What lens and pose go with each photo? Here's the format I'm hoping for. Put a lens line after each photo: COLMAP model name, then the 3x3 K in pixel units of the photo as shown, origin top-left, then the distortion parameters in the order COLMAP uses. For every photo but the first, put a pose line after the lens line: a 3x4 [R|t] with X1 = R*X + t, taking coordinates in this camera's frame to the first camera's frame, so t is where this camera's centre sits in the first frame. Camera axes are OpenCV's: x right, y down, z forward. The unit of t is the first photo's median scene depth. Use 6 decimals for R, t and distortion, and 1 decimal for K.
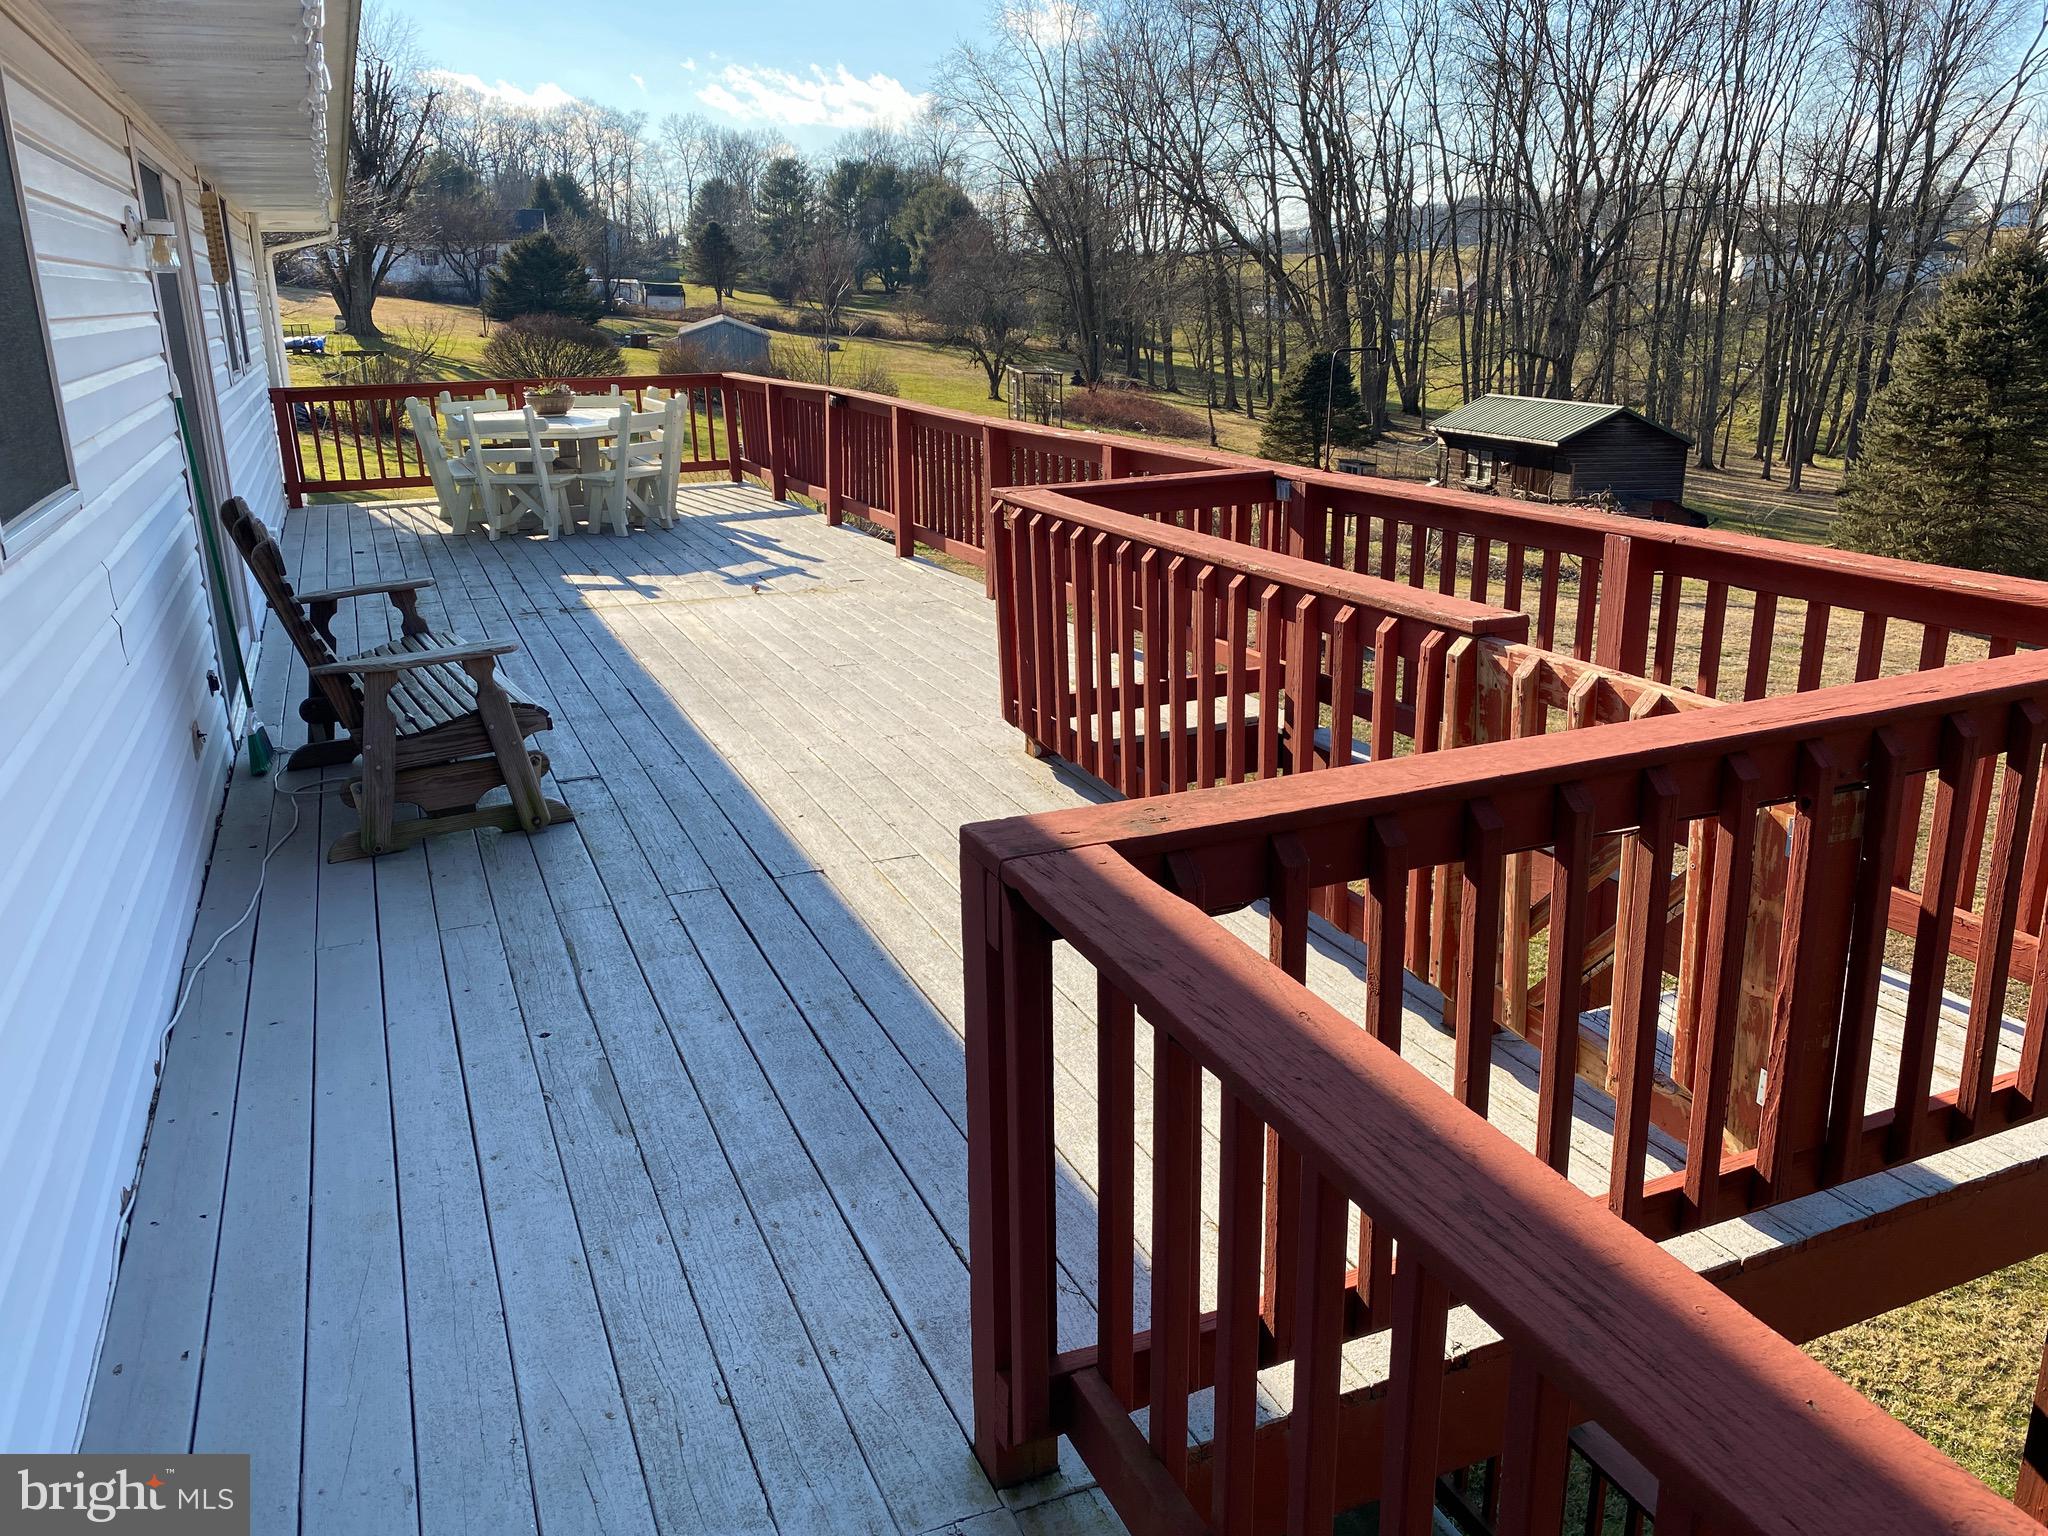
lens RADIAL K [[1558.3, 0, 1027.3], [0, 1558.3, 750.0], [0, 0, 1]] dist [0.022971, -0.000093]
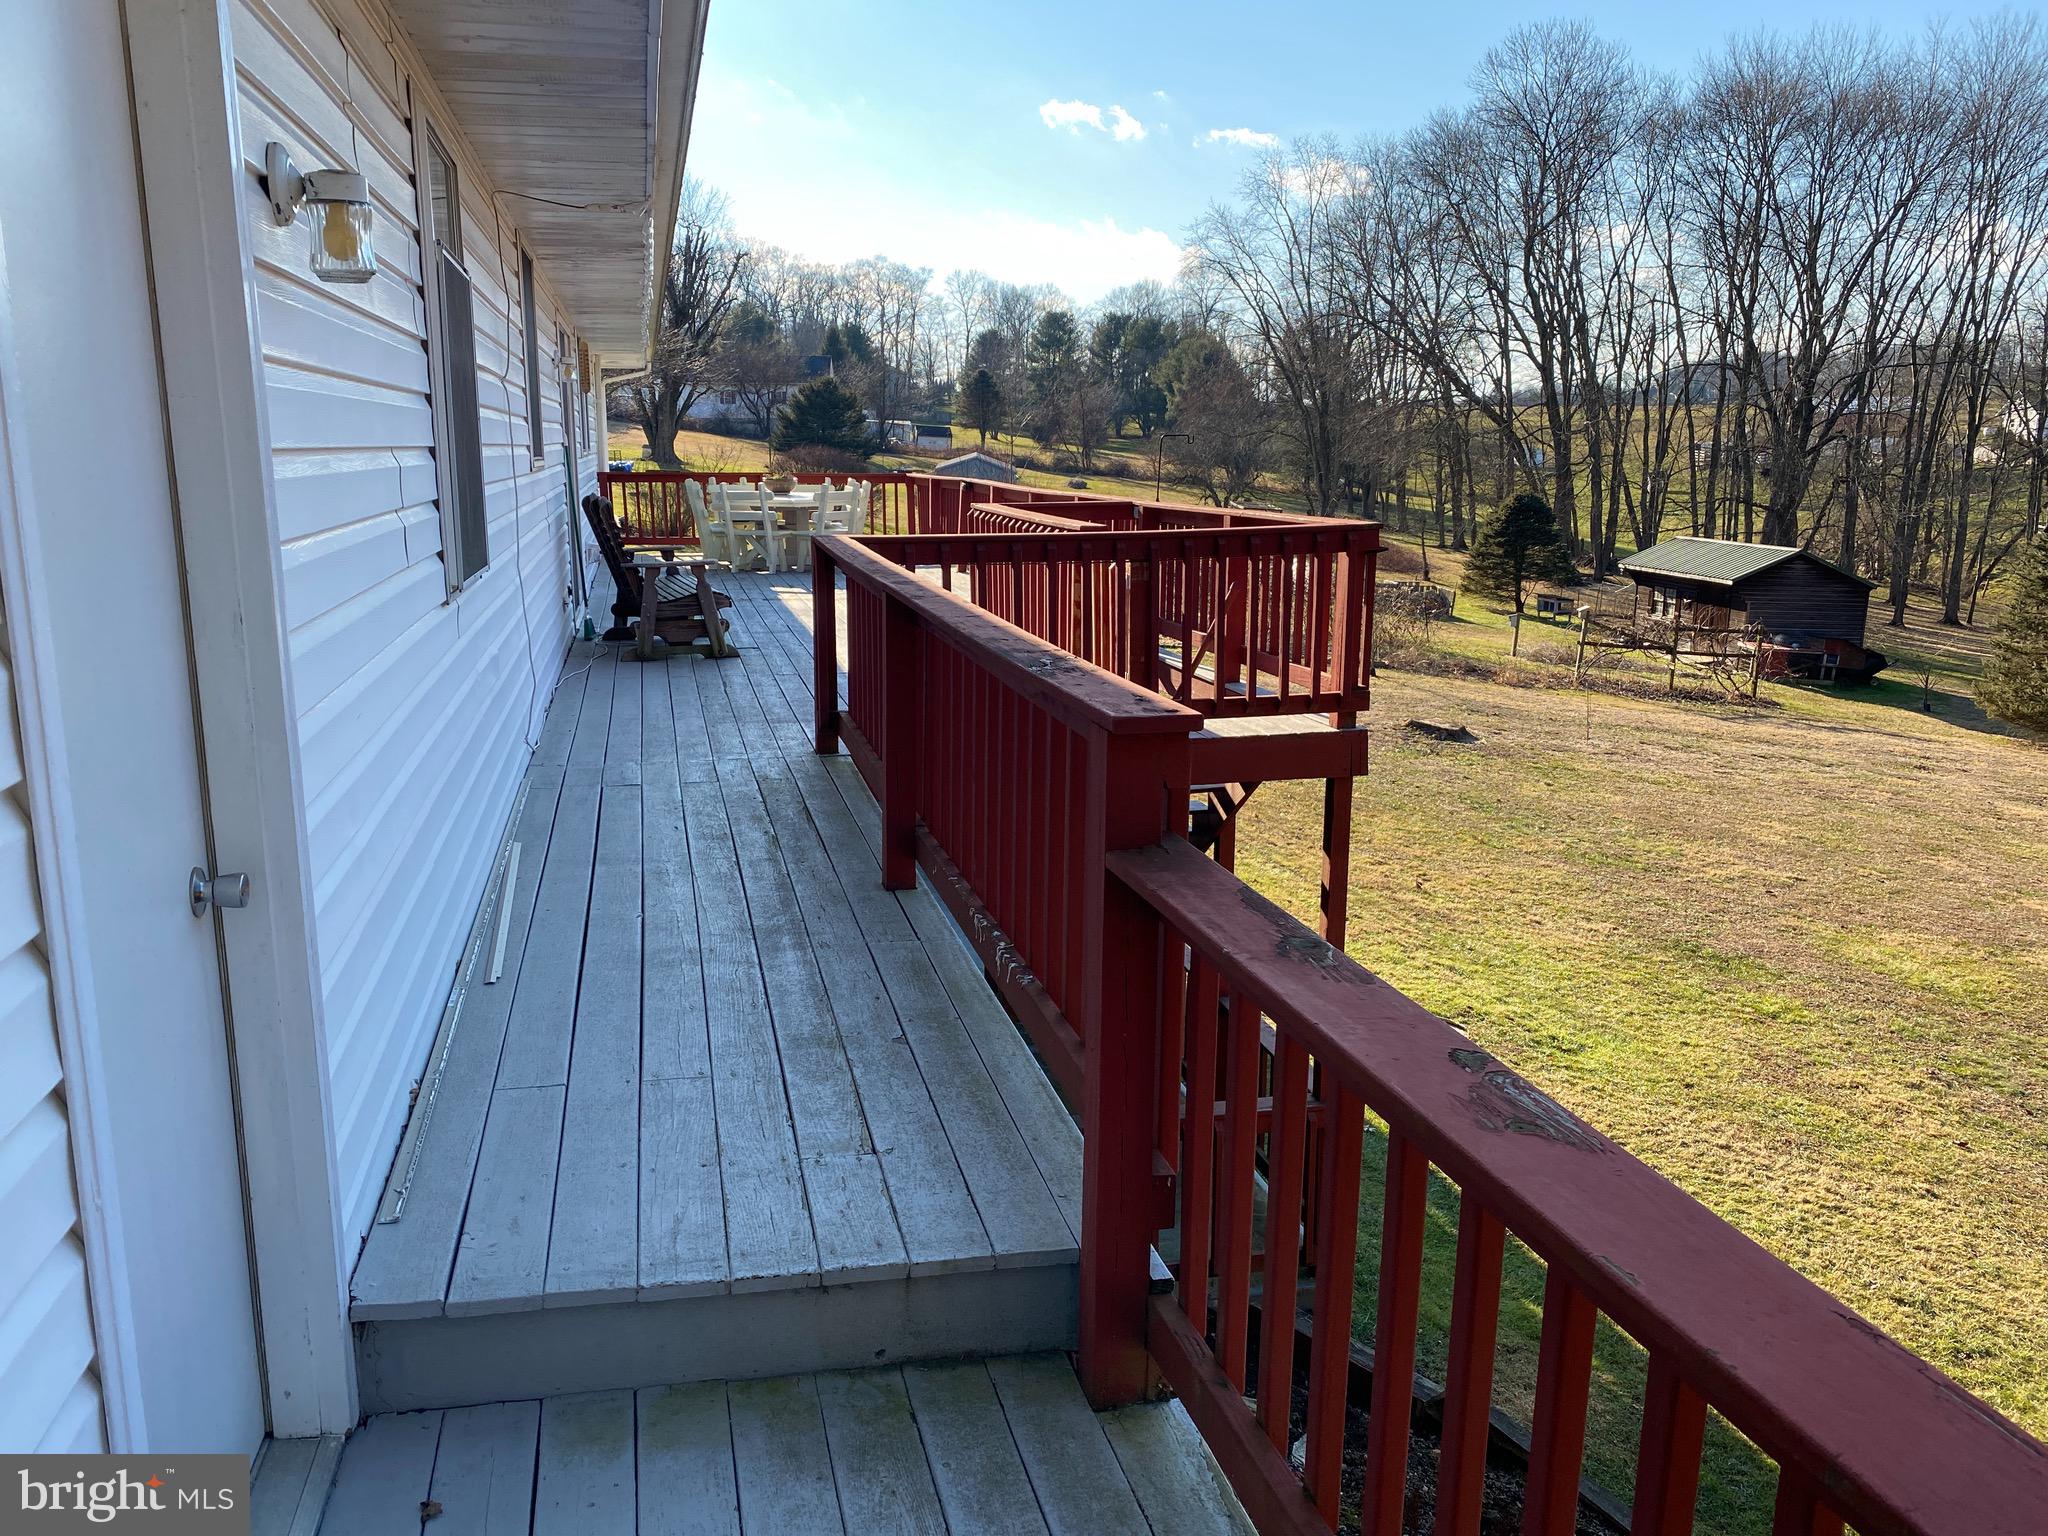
lens RADIAL K [[1548.8, 0, 1035.9], [0, 1548.8, 768.8], [0, 0, 1]] dist [0.116151, -0.156049]
pose [[0.986857, 0.052754, -0.152744, 0.018301], [-0.064304, 0.995352, -0.071684, 0.014234], [0.148253, 0.080563, 0.985663, -0.041351]]
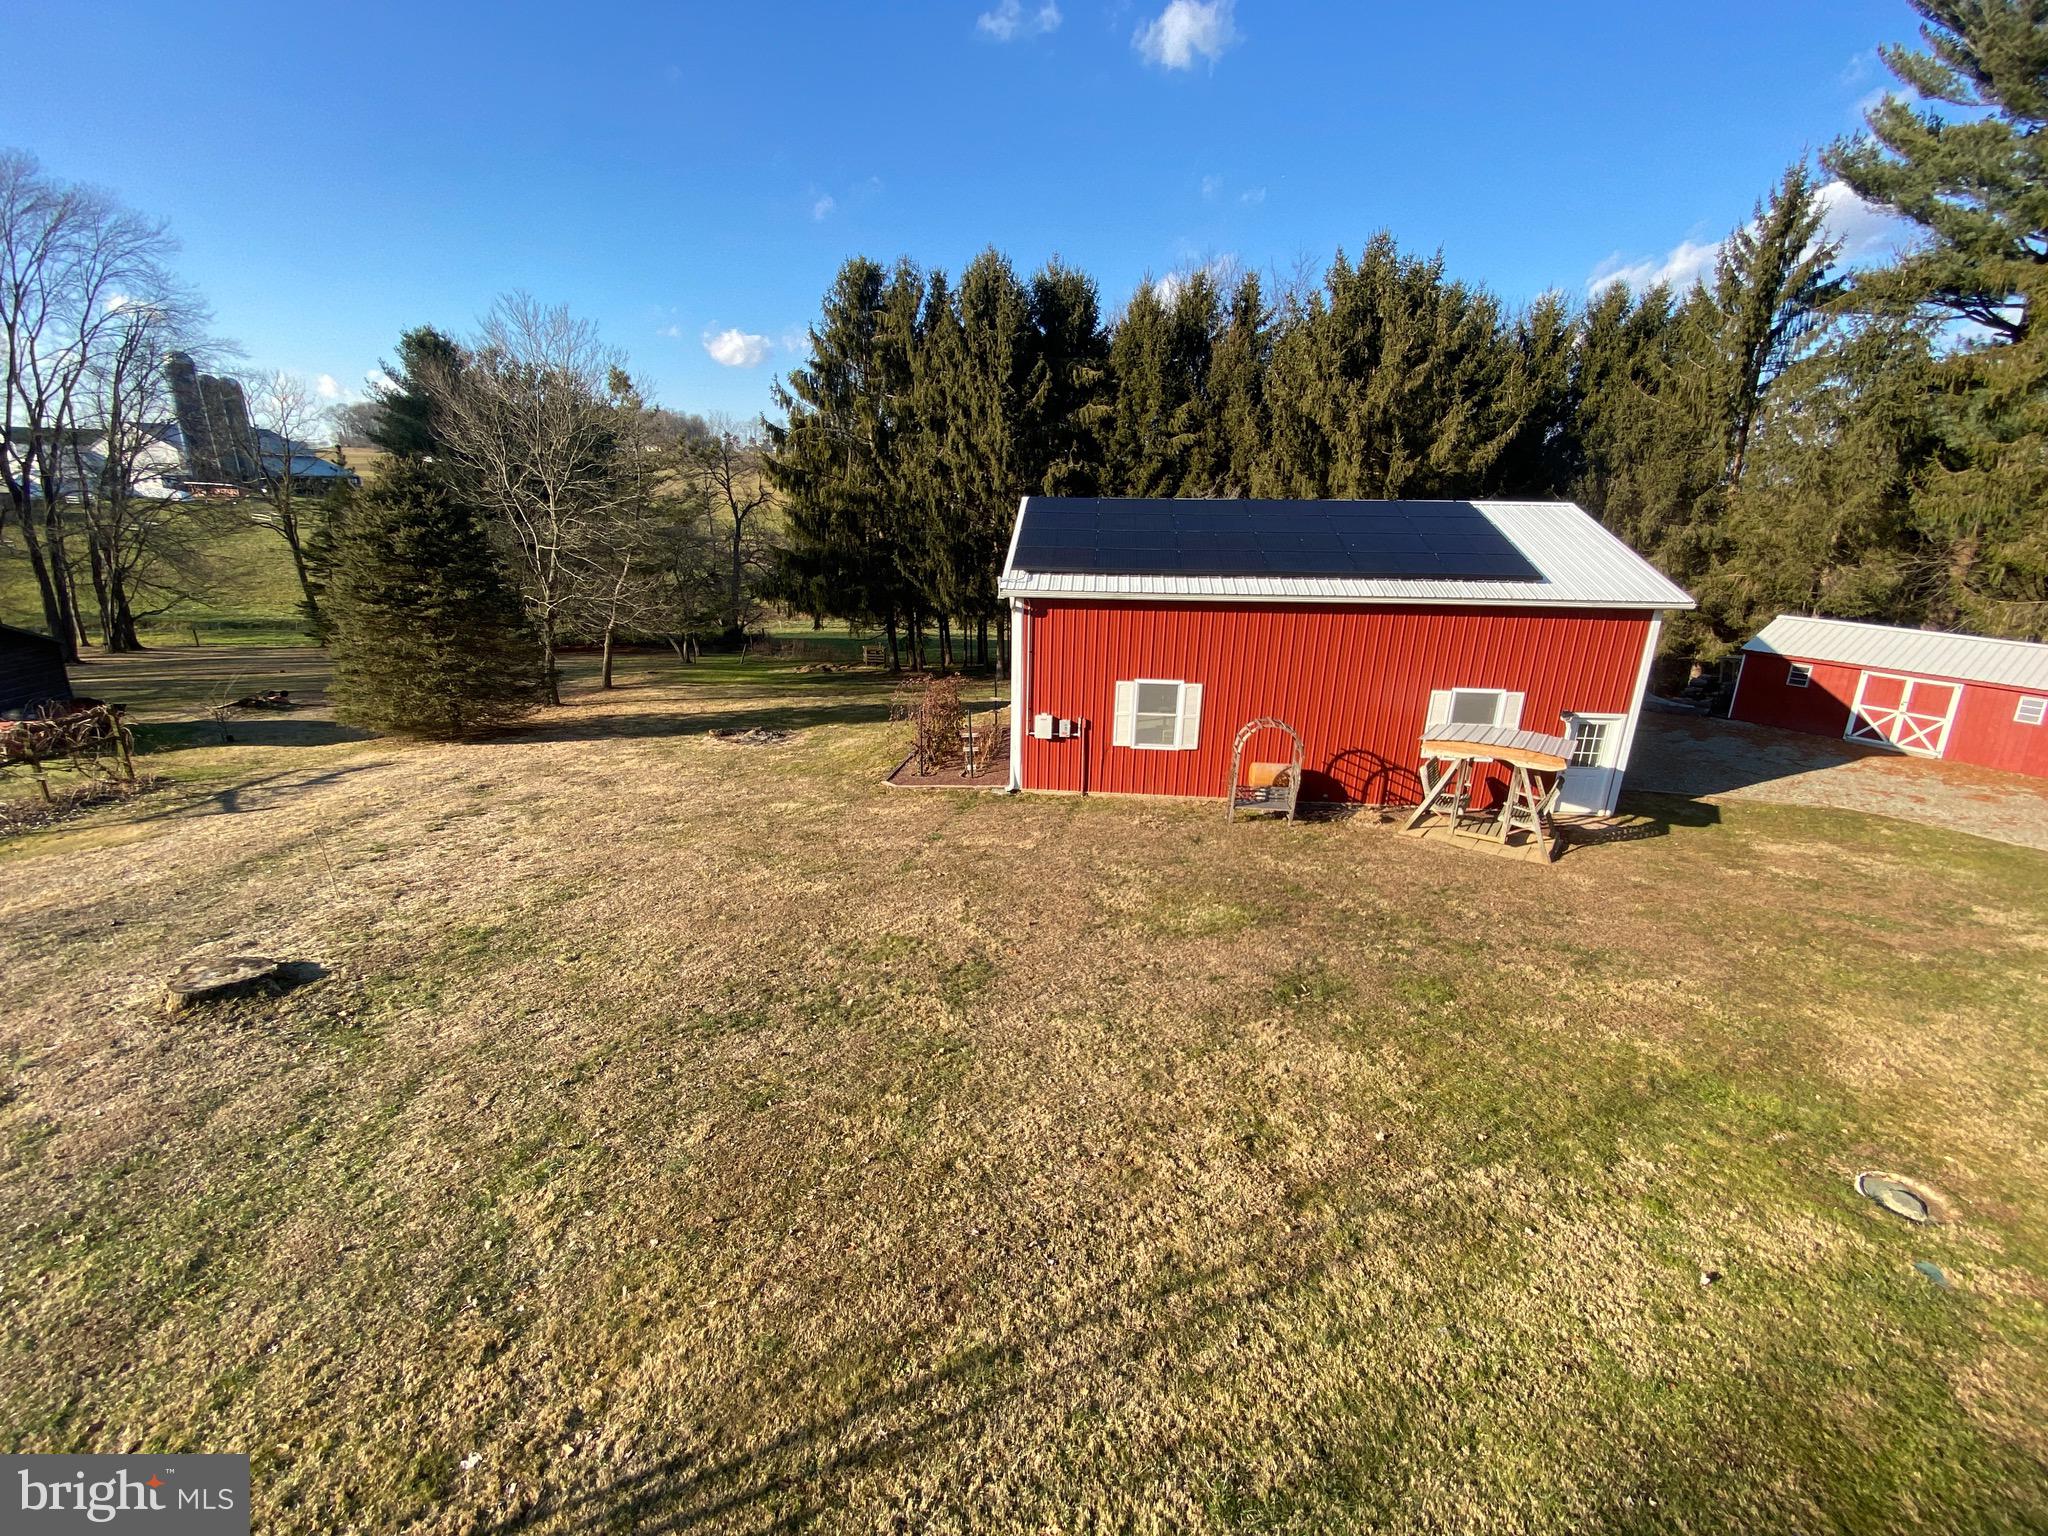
lens RADIAL K [[841.0, 0, 1011.3], [0, 841.0, 767.1], [0, 0, 1]] dist [0.020334, -0.017568]
pose [[0.120842, -0.294280, 0.948049, -0.025937], [0.267221, 0.929437, 0.254441, -0.039414], [-0.956028, 0.222591, 0.190953, 0.130694]]
